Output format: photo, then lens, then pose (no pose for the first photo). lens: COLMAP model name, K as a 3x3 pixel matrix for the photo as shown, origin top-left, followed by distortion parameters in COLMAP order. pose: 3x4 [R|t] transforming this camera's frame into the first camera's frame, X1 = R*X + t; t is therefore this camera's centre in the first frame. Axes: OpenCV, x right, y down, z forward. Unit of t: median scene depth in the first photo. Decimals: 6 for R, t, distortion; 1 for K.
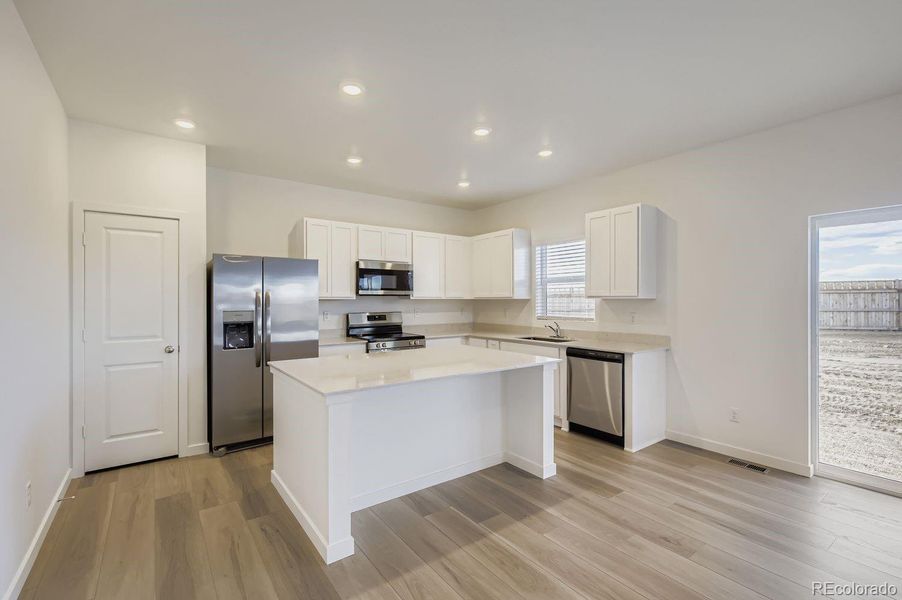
lens RADIAL K [[402.8, 0, 454.9], [0, 402.8, 303.1], [0, 0, 1]] dist [0.003028, -0.001441]
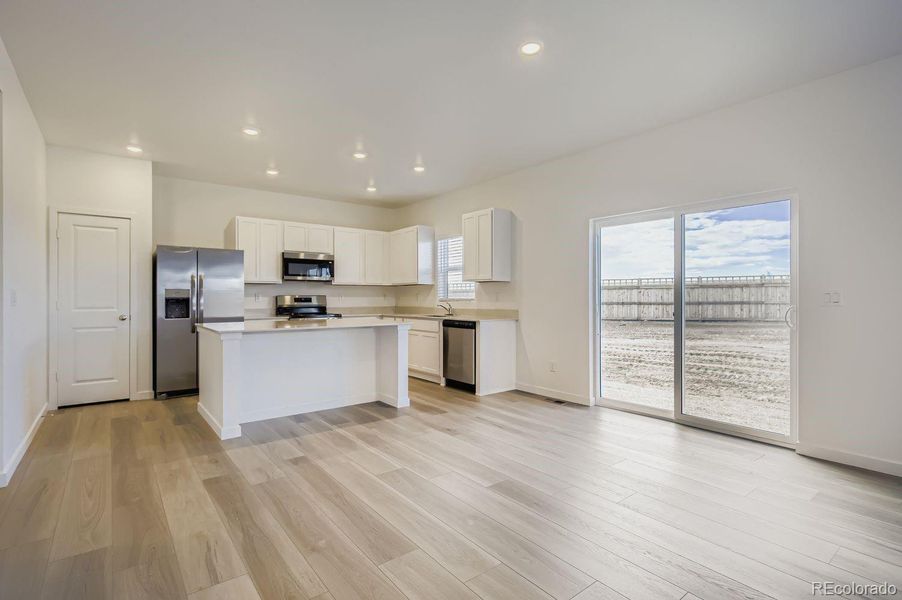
lens RADIAL K [[402.8, 0, 432.4], [0, 402.8, 295.2], [0, 0, 1]] dist [0.003028, -0.001441]
pose [[0.999513, -0.000303, 0.031210, 0.245470], [0.000440, 0.999990, -0.004377, 0.044832], [-0.031208, 0.004389, 0.999503, -0.326157]]
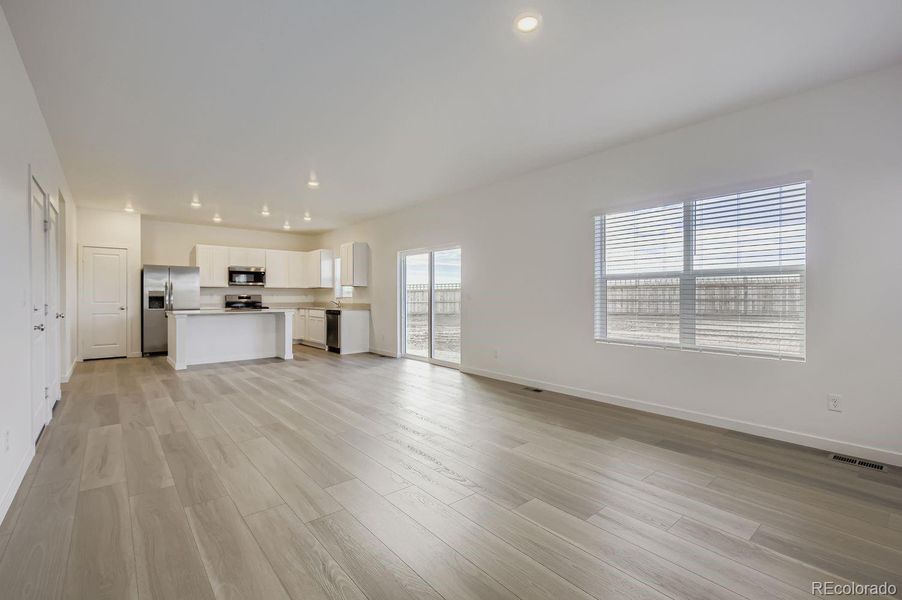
lens RADIAL K [[402.8, 0, 453.5], [0, 402.8, 294.3], [0, 0, 1]] dist [0.003028, -0.001441]
pose [[0.997608, -0.000009, 0.069129, 0.914131], [0.000325, 0.999990, -0.004551, 0.046973], [-0.069128, 0.004562, 0.997597, -1.280546]]
